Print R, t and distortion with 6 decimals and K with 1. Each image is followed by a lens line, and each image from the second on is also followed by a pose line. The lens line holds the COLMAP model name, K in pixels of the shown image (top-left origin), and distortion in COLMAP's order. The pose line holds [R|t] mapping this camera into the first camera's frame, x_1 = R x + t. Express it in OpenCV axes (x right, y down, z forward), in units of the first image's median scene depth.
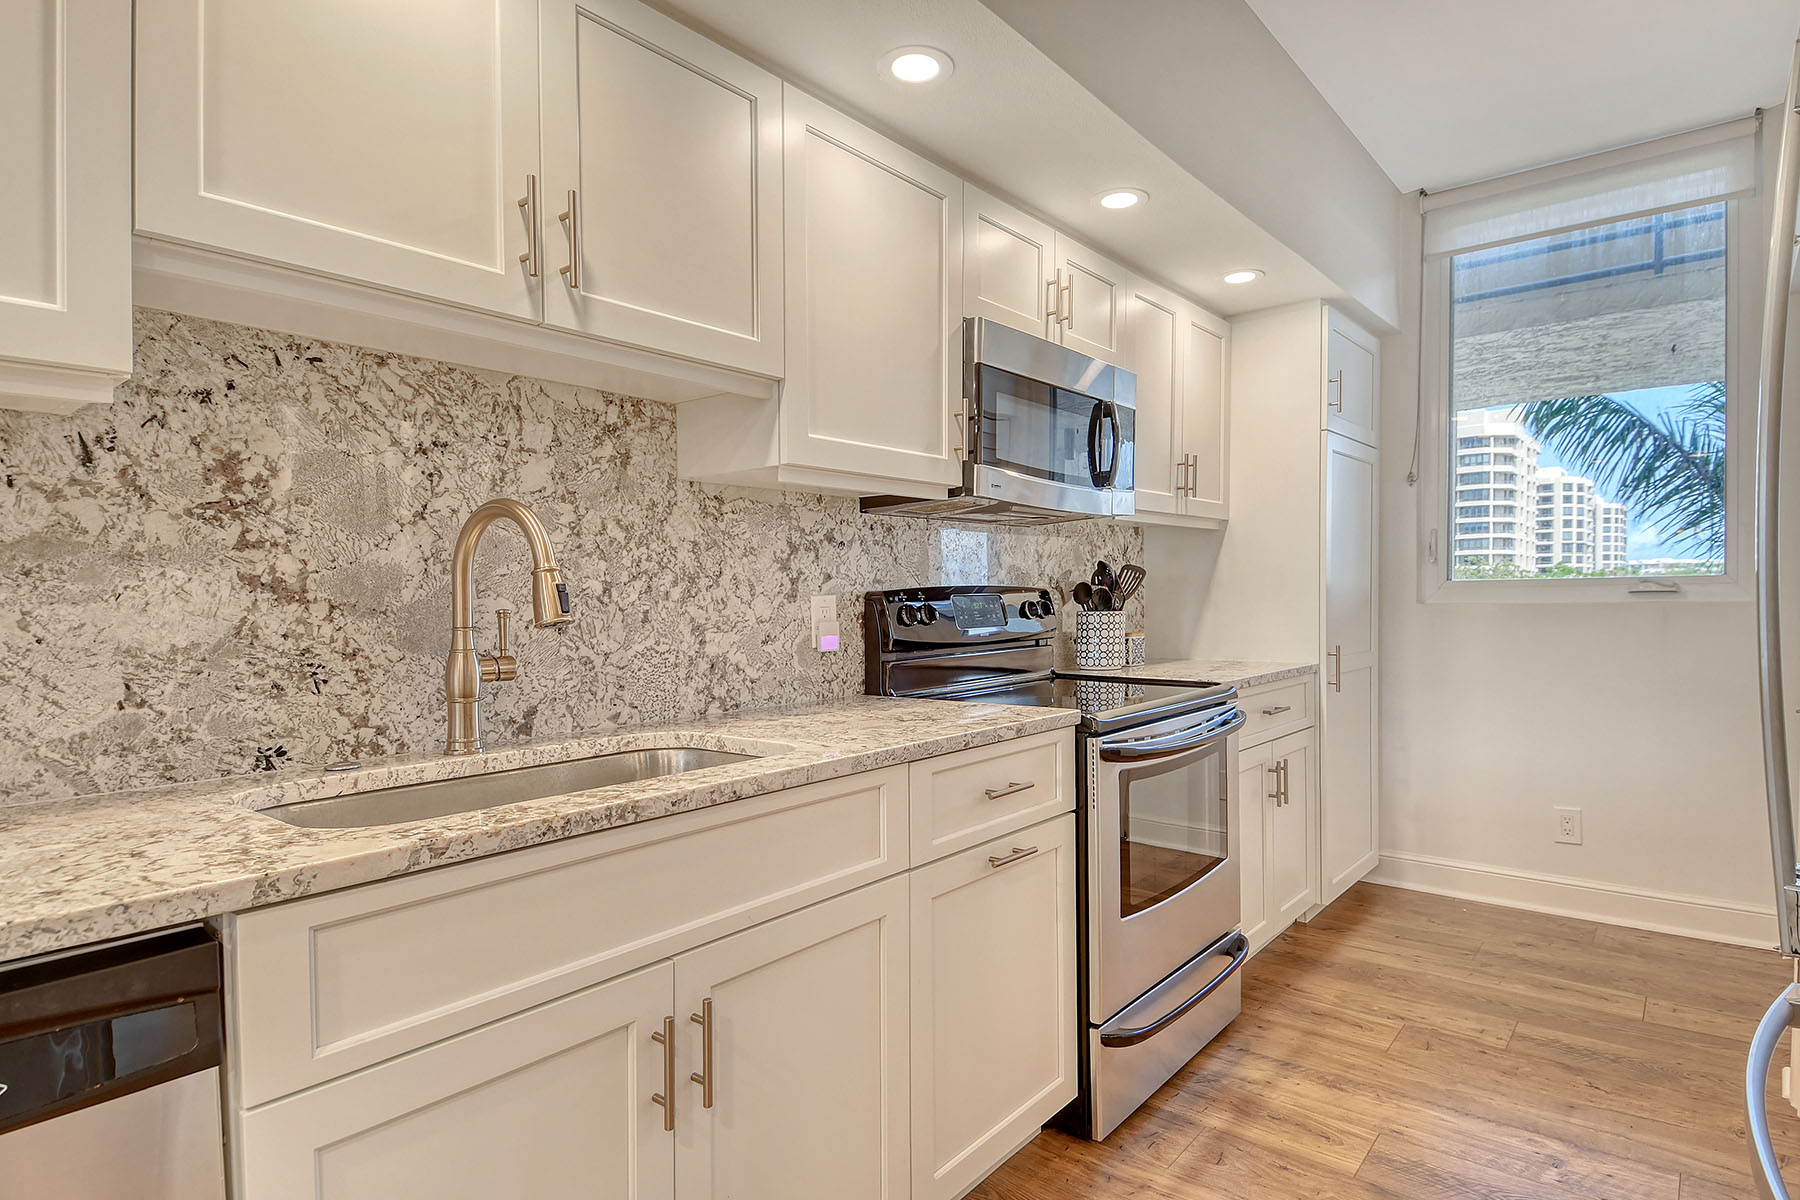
lens RADIAL K [[942.8, 0, 925.0], [0, 942.8, 611.1], [0, 0, 1]] dist [0.035290, -0.024514]
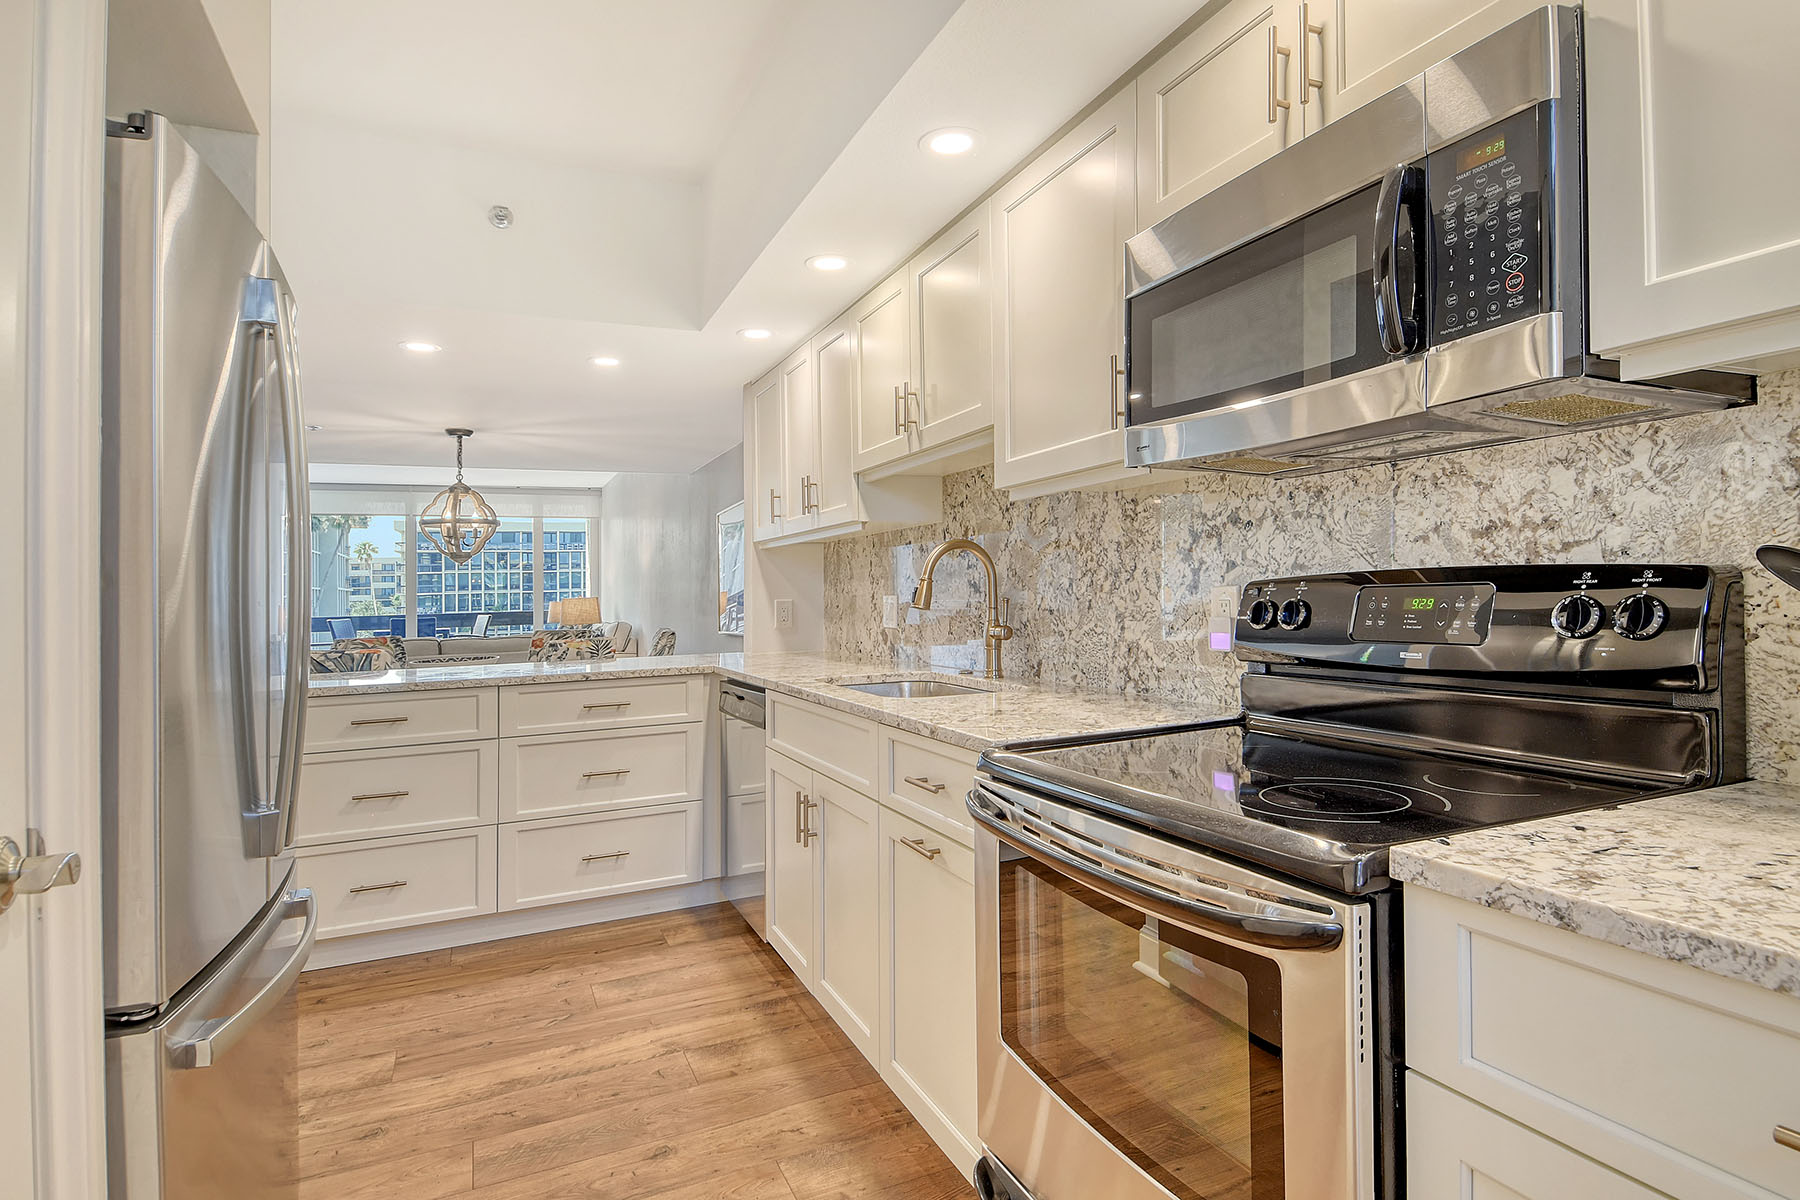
lens RADIAL K [[942.8, 0, 948.2], [0, 942.8, 574.5], [0, 0, 1]] dist [0.035290, -0.024514]
pose [[-0.411176, -0.004312, -0.911546, 0.814142], [0.003427, 0.999974, -0.006276, -0.023572], [0.911550, -0.005704, -0.411151, 1.149473]]
